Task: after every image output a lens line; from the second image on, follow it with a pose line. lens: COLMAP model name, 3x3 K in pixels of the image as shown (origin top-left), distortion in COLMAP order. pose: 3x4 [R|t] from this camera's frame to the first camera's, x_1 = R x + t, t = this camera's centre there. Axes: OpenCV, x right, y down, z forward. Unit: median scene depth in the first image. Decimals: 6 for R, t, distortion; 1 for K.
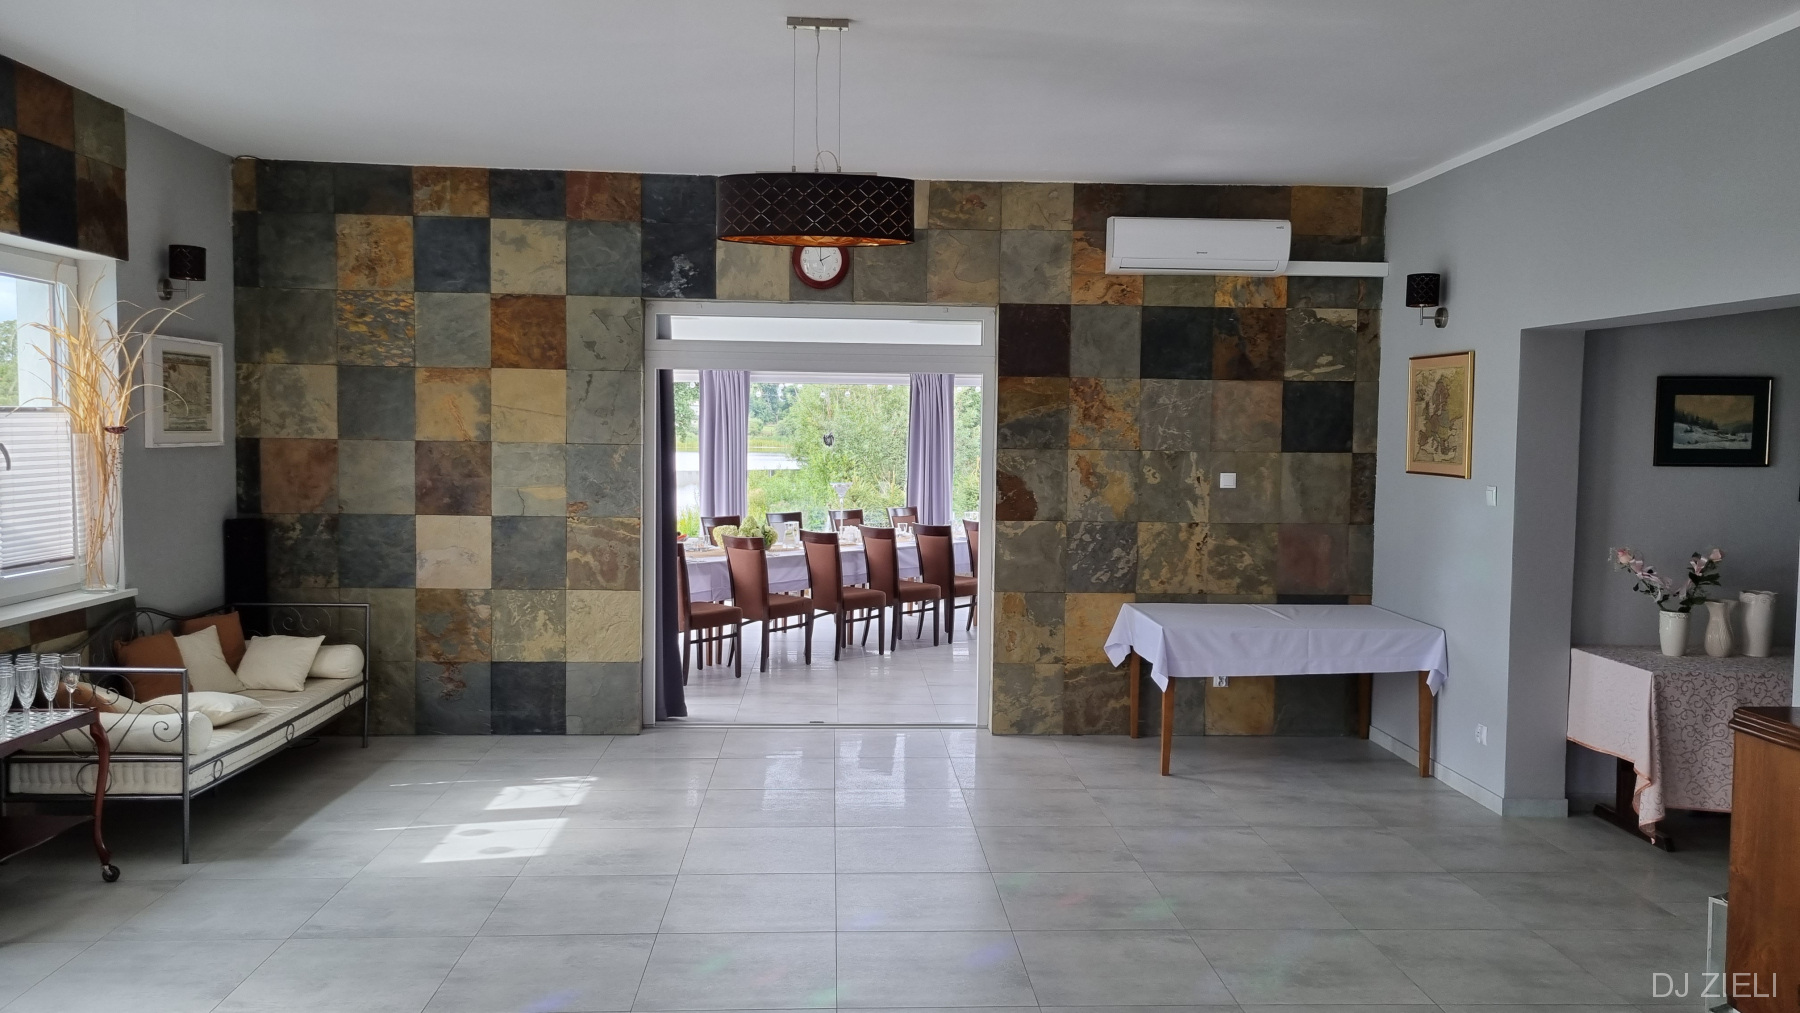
lens RADIAL K [[1349.3, 0, 899.7], [0, 1349.3, 506.1], [0, 0, 1]] dist [0.056290, -0.033580]
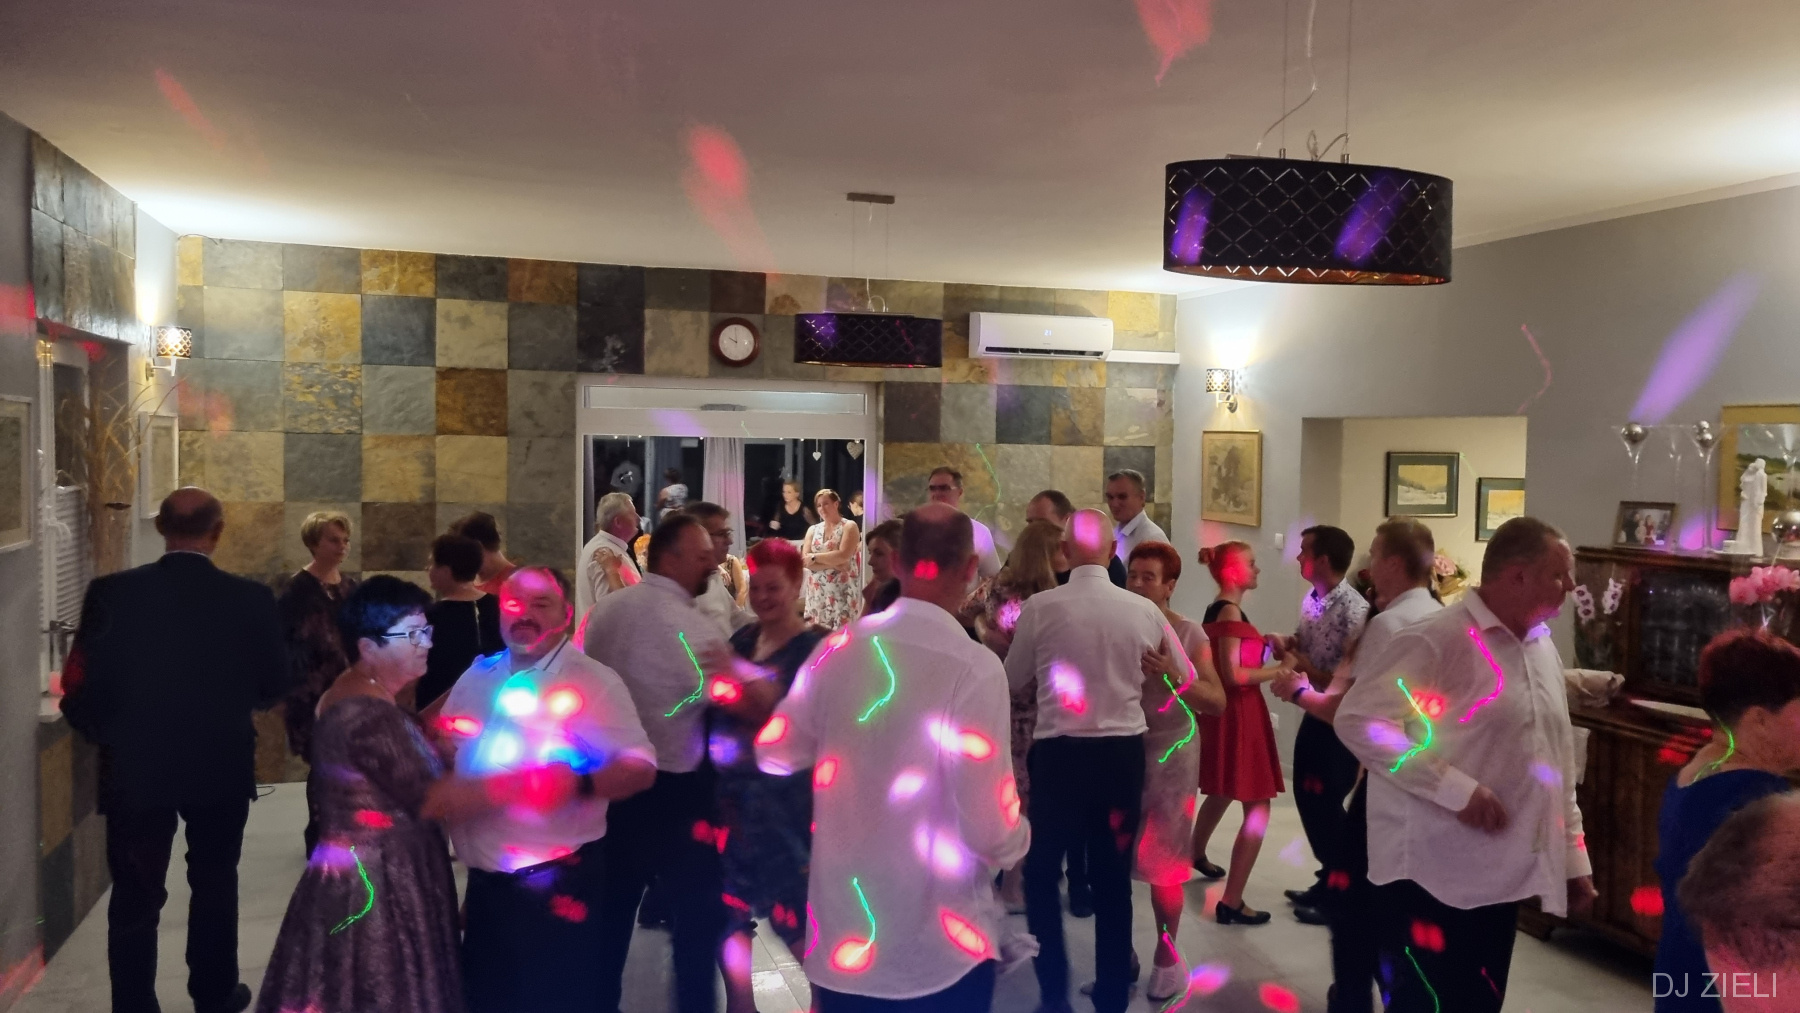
lens RADIAL K [[1349.3, 0, 901.3], [0, 1349.3, 501.6], [0, 0, 1]] dist [0.056290, -0.033580]
pose [[0.964796, -0.010700, 0.262780, -0.227957], [0.013462, 0.999871, -0.008712, -0.033781], [-0.262653, 0.011943, 0.964816, -0.149574]]
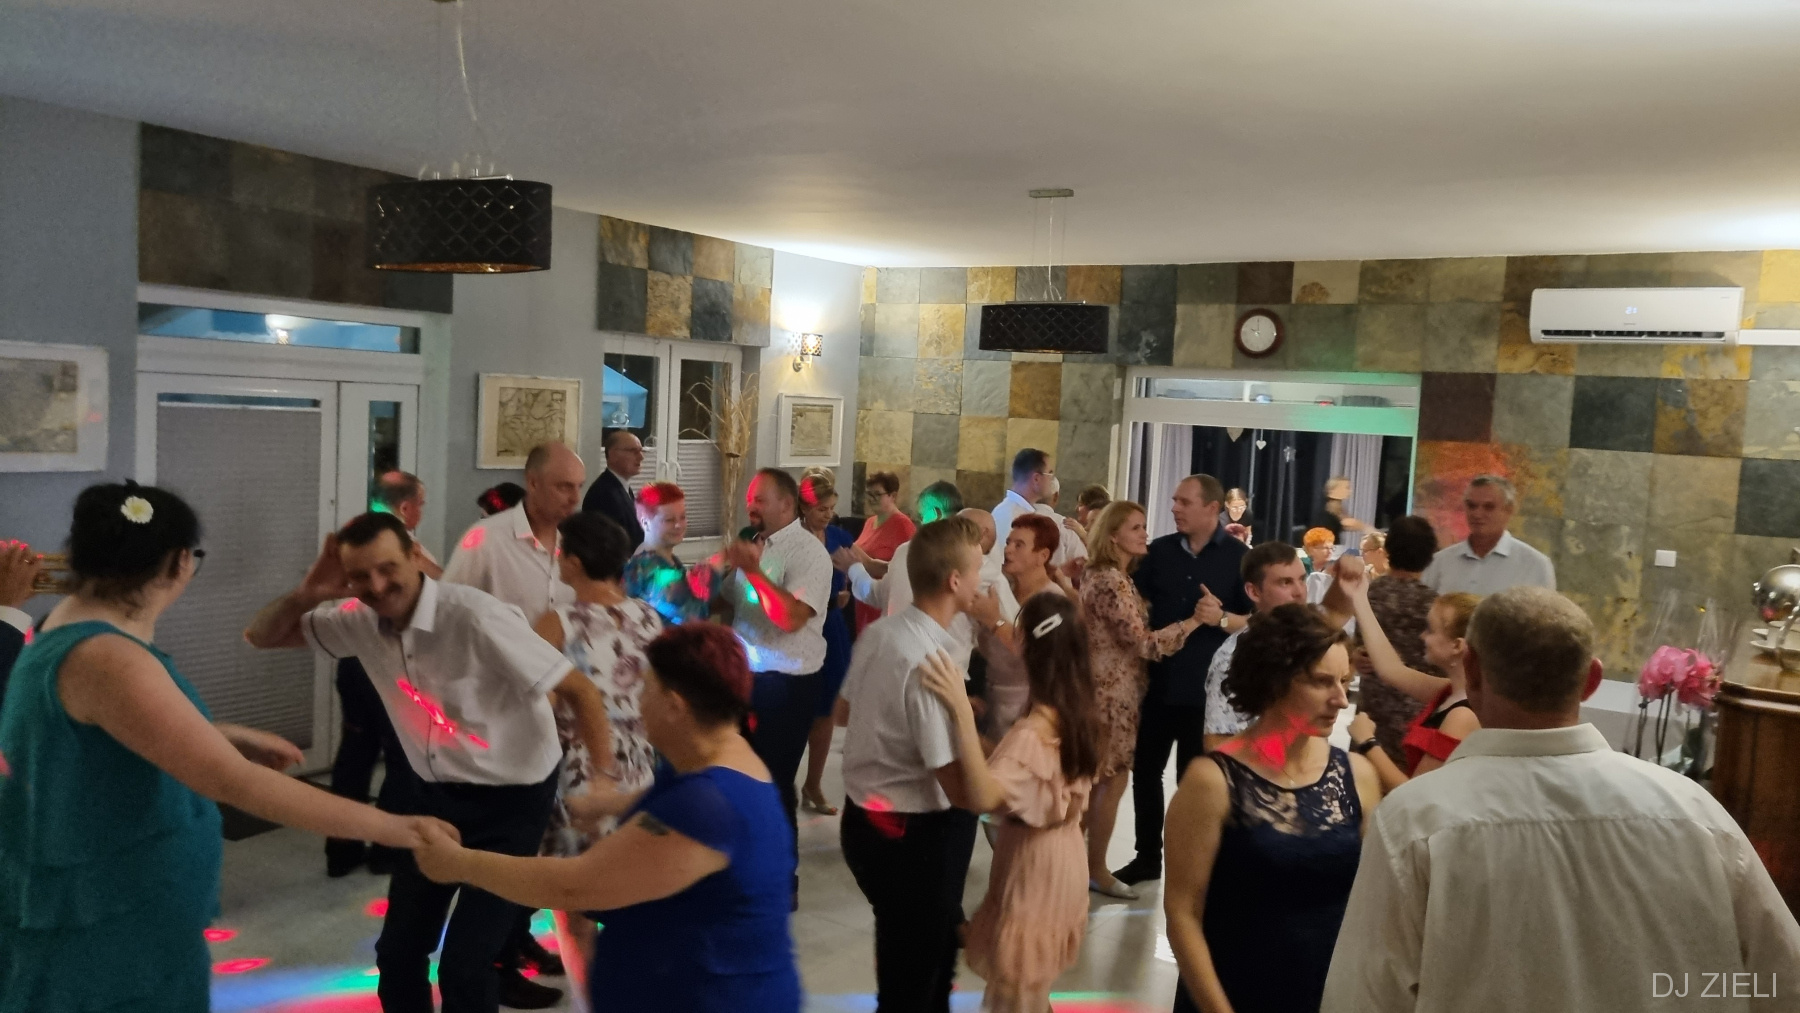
lens RADIAL K [[1349.3, 0, 885.5], [0, 1349.3, 509.8], [0, 0, 1]] dist [0.056290, -0.033580]
pose [[0.793783, 0.075010, -0.603558, 0.398447], [-0.075310, 0.996851, 0.024842, -0.036609], [0.603521, 0.025734, 0.796932, -0.108991]]
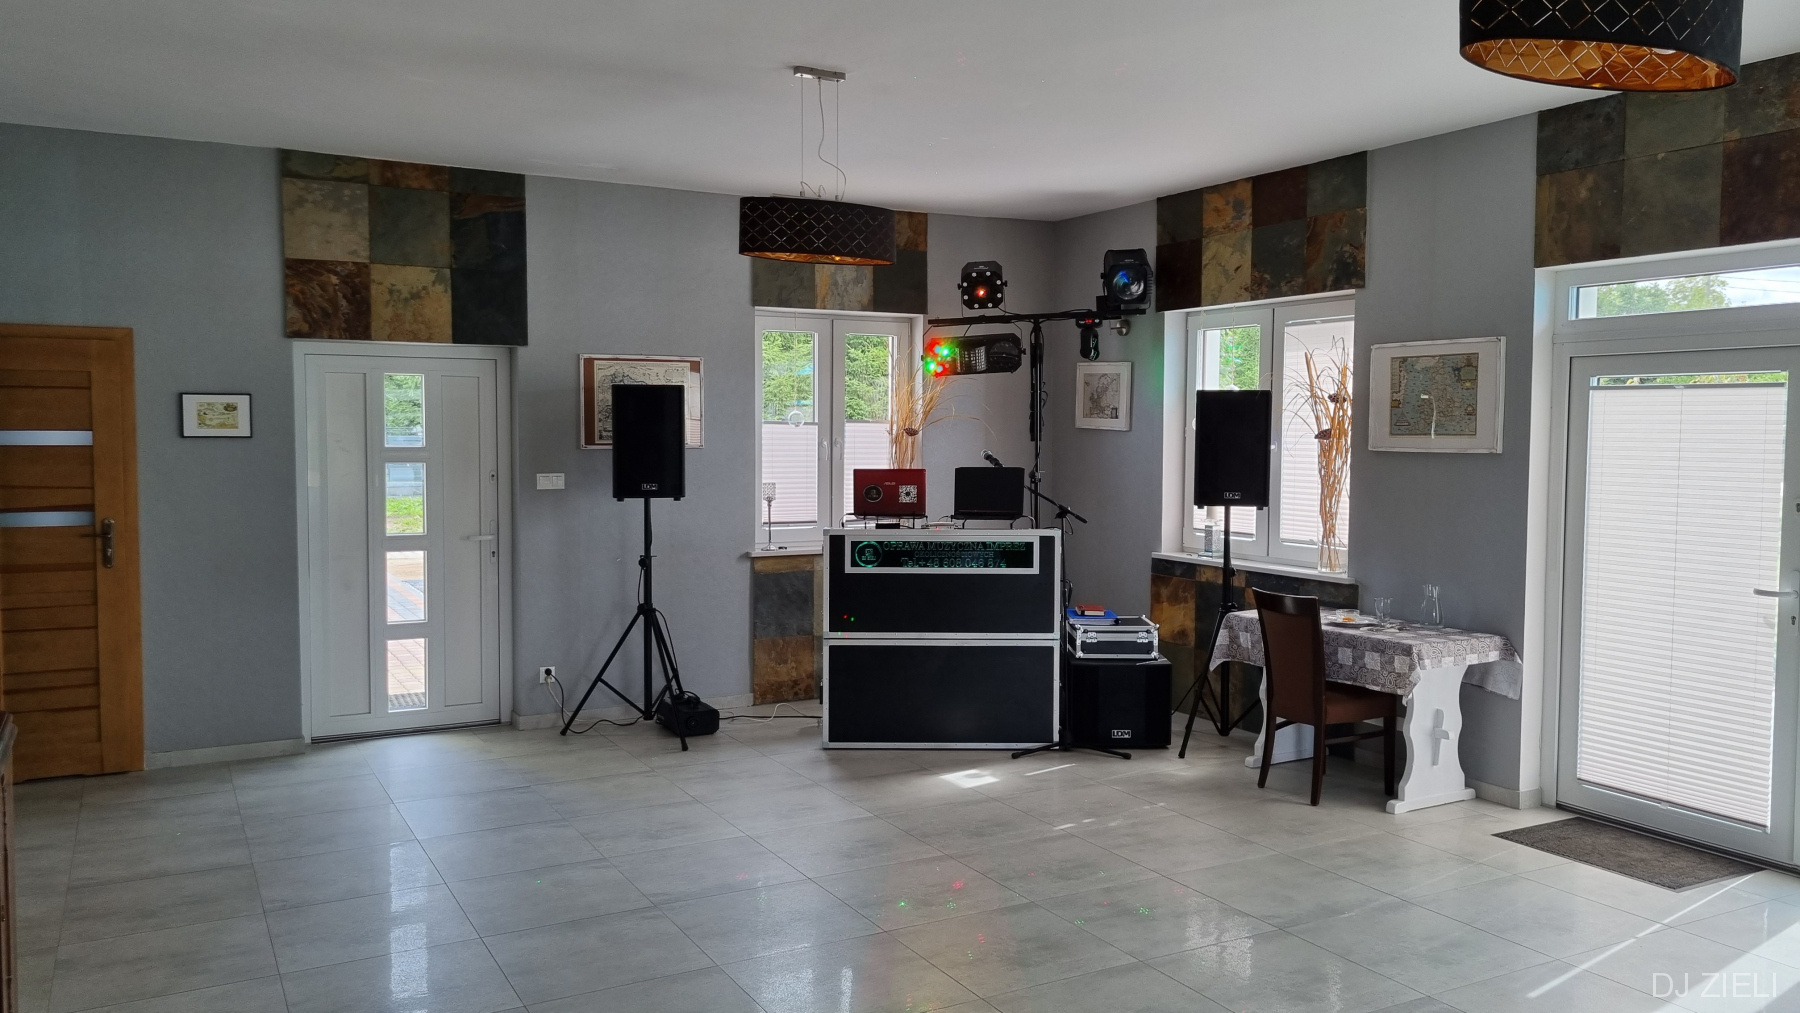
lens RADIAL K [[1349.3, 0, 897.5], [0, 1349.3, 499.1], [0, 0, 1]] dist [0.056290, -0.033580]
pose [[-0.898686, 0.005518, -0.438559, 0.256724], [-0.041478, 0.994370, 0.097507, -0.043695], [0.436628, 0.105819, -0.893397, 0.843750]]
